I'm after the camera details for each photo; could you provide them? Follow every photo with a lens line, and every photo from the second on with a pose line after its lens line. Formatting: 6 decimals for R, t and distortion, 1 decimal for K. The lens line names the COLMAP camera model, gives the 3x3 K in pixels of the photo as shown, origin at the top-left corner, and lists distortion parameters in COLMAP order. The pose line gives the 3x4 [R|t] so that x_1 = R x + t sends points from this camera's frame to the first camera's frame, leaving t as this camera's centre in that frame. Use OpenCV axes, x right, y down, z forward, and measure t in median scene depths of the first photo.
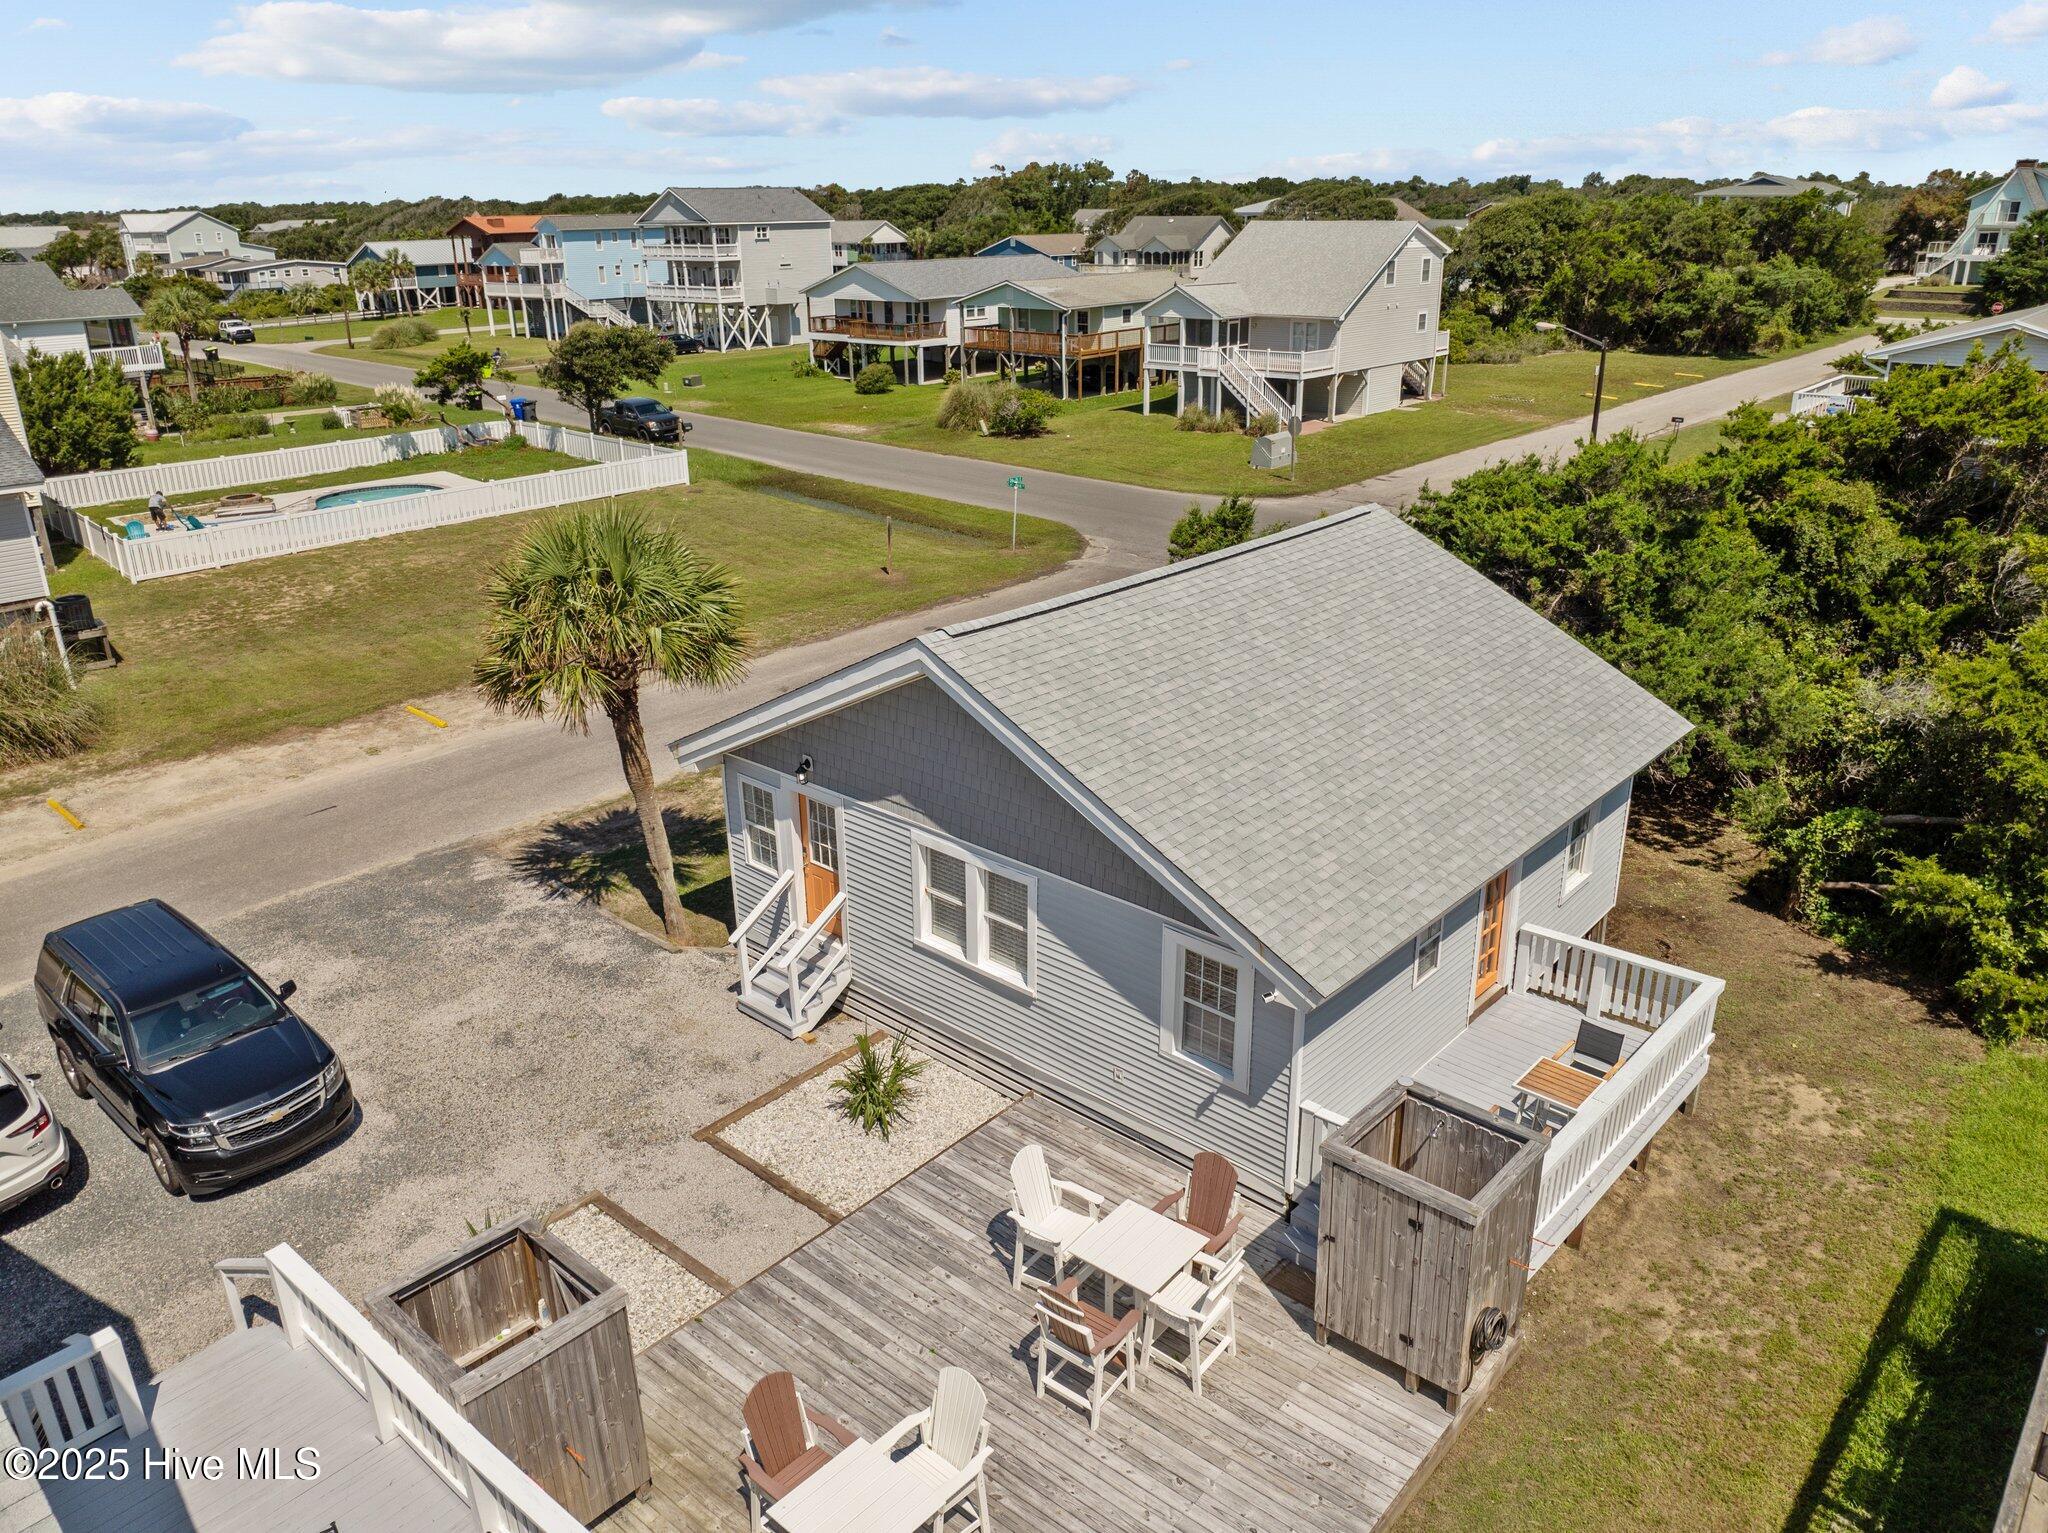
lens RADIAL K [[1428.8, 0, 1036.8], [0, 1428.8, 772.0], [0, 0, 1]] dist [-0.035836, 0.002497]
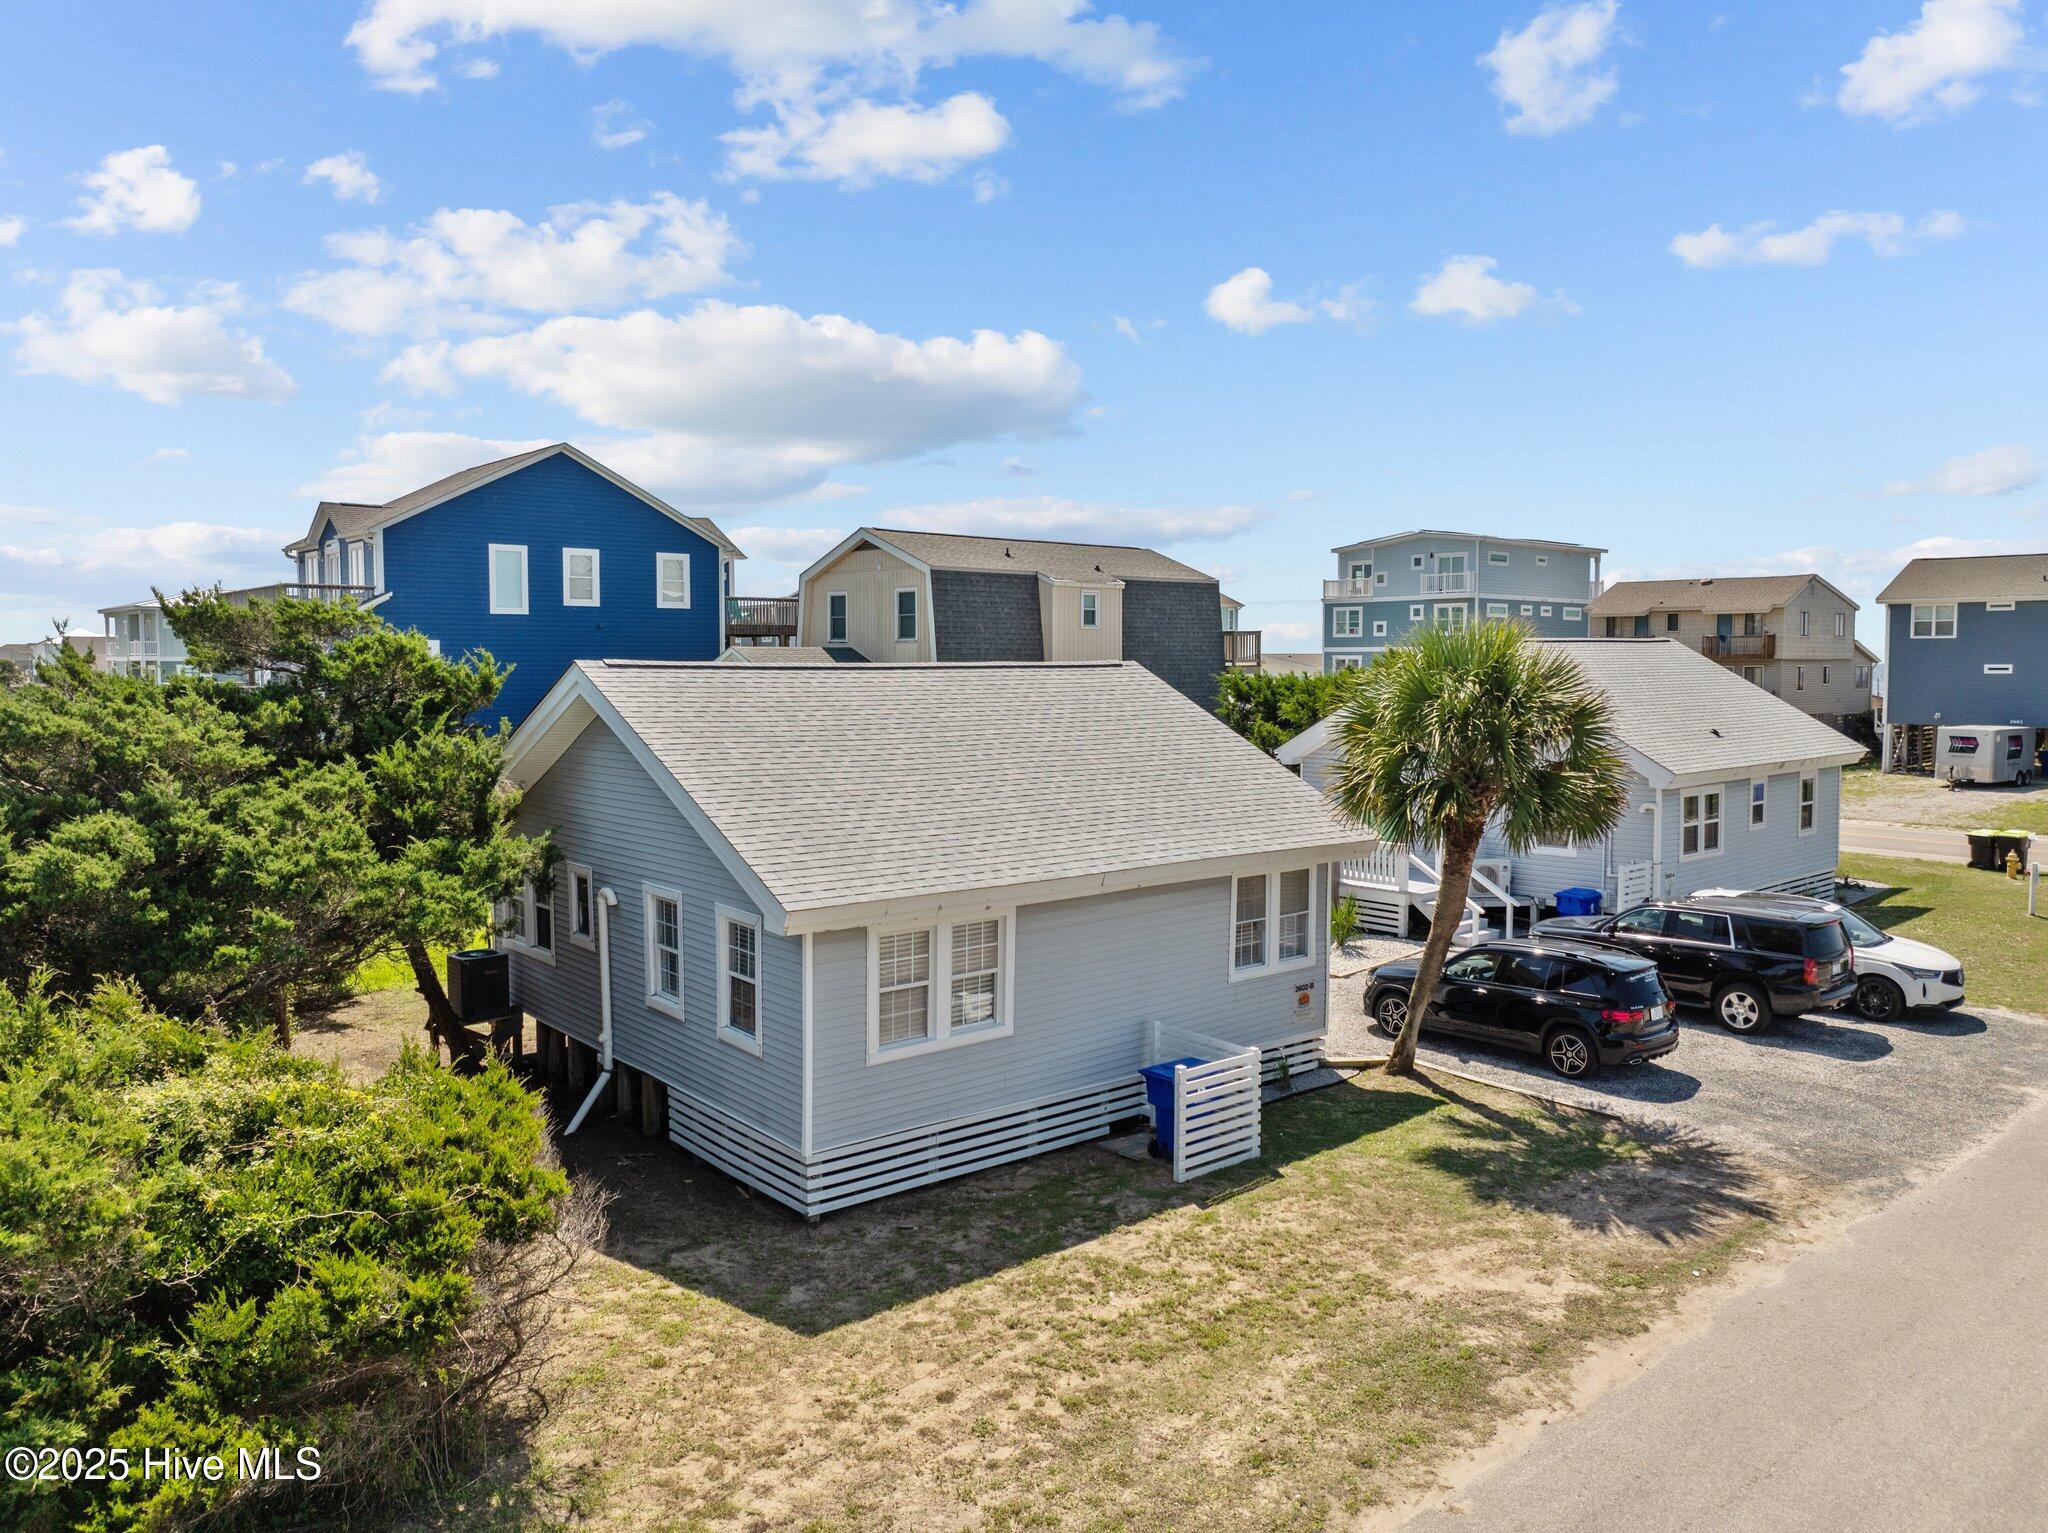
lens RADIAL K [[1435.7, 0, 1043.0], [0, 1435.7, 757.5], [0, 0, 1]] dist [-0.029277, -0.011384]
pose [[-0.991103, 0.003008, 0.133066, -0.160133], [0.059693, 0.903608, 0.424182, -0.549063], [-0.118963, 0.428351, -0.895747, 2.014272]]
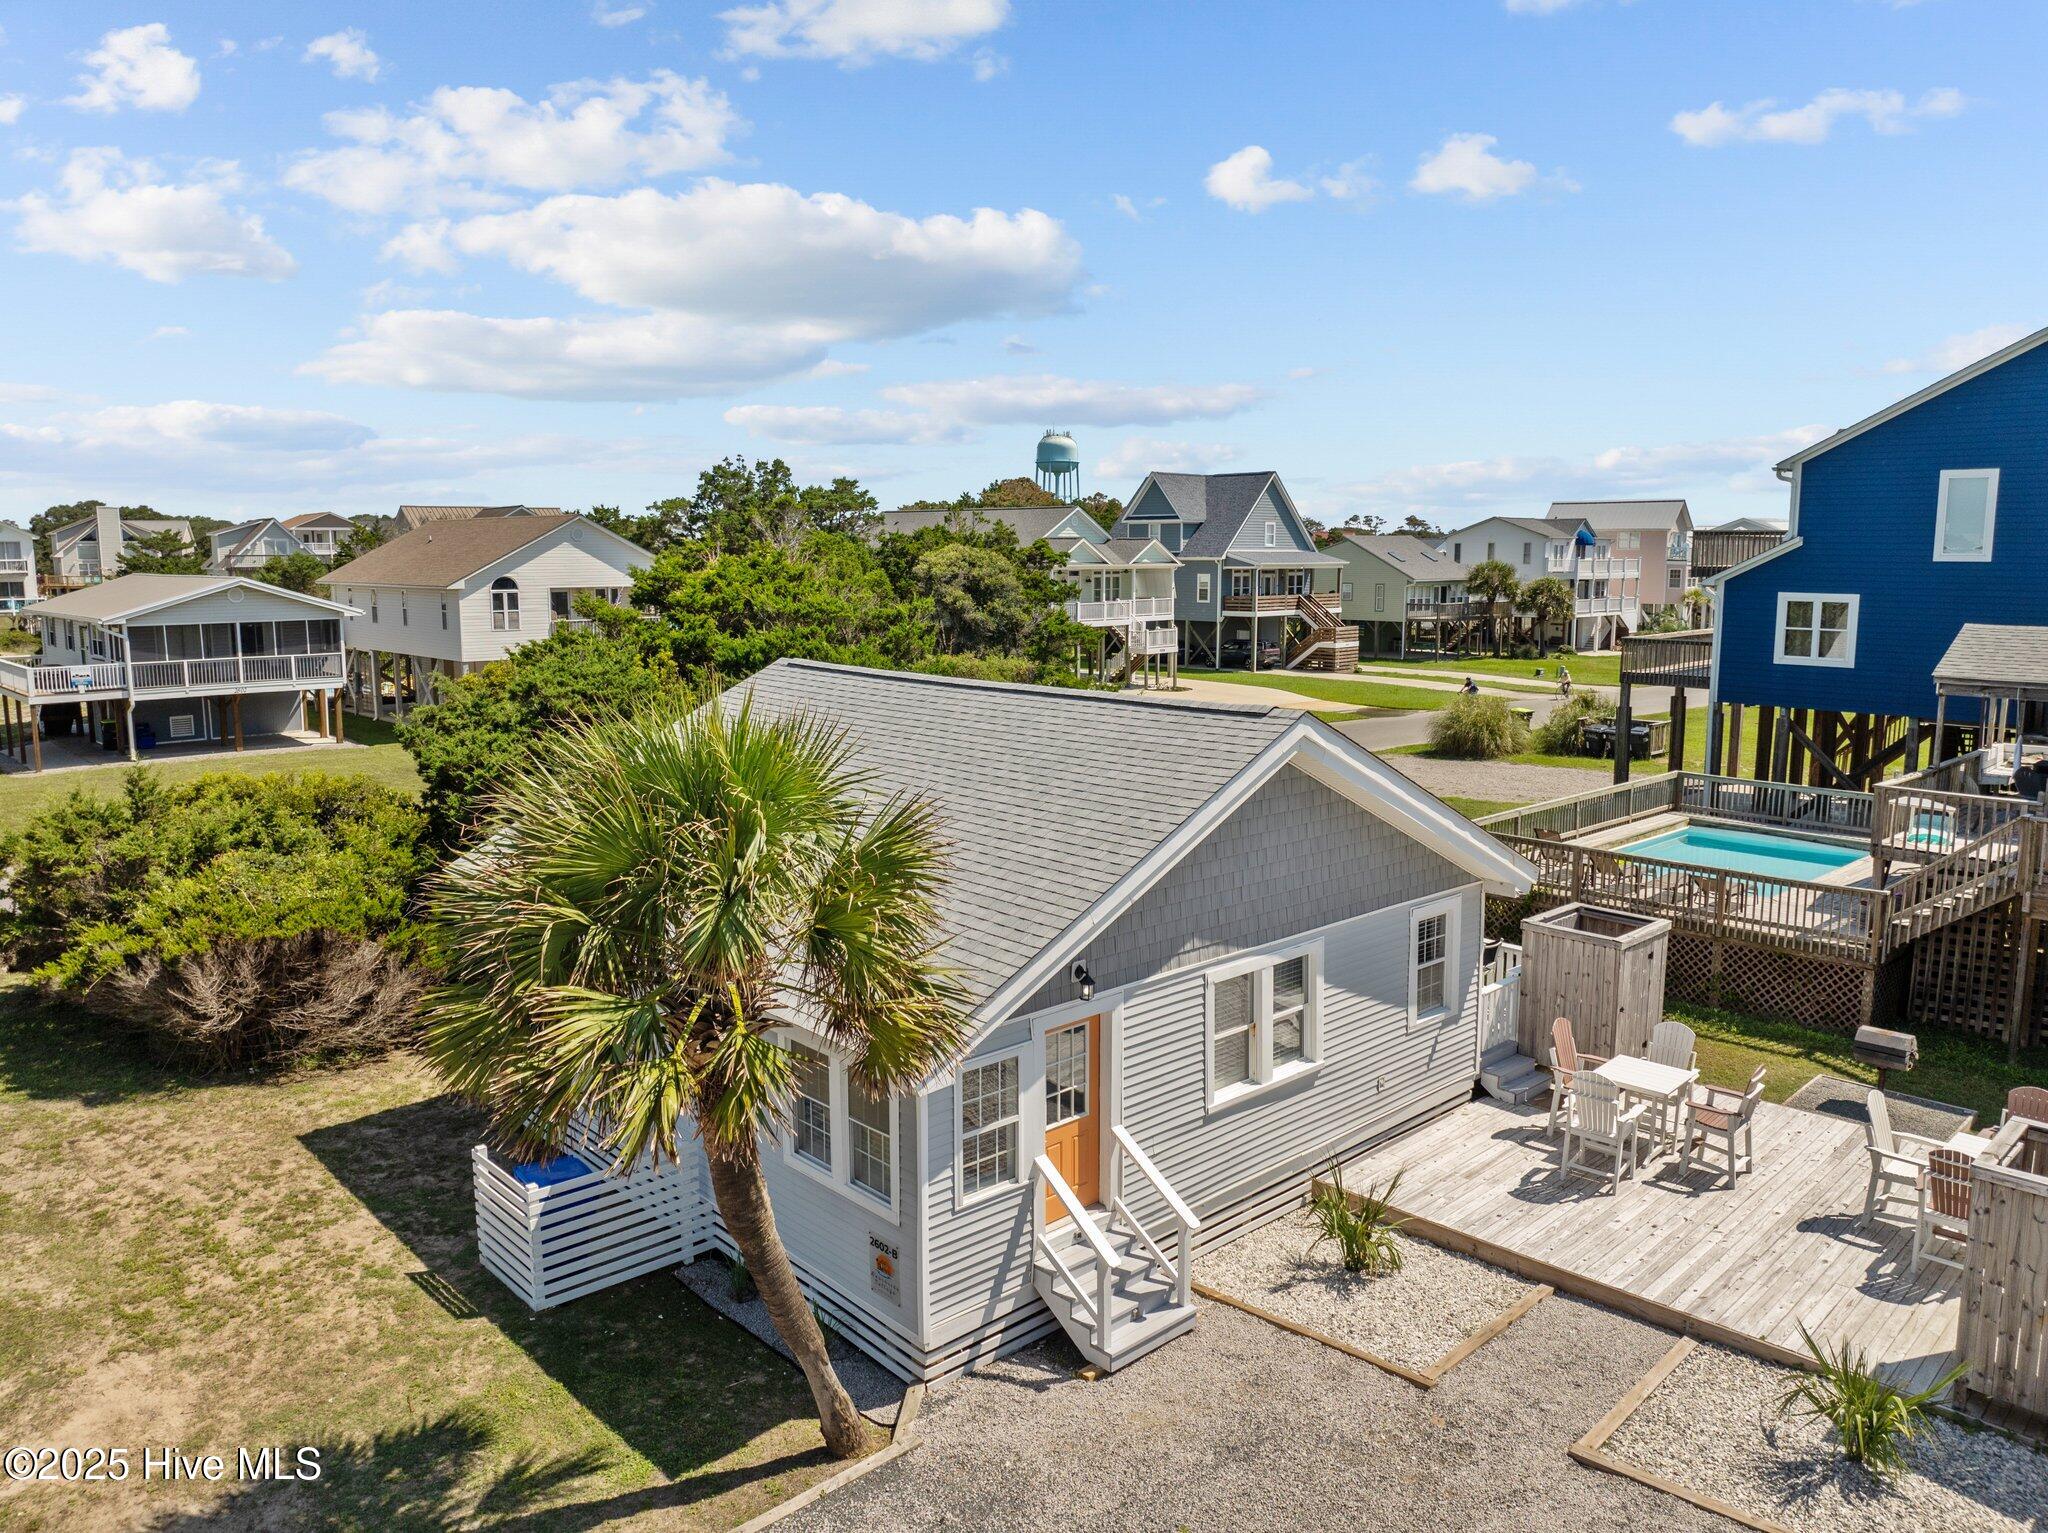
lens RADIAL K [[1444.6, 0, 1039.7], [0, 1444.6, 775.5], [0, 0, 1]] dist [-0.039851, -0.001686]
pose [[0.084618, -0.141759, 0.986278, -0.849981], [0.364159, 0.925755, 0.101817, -0.175784], [-0.927485, 0.350546, 0.129958, 0.862920]]
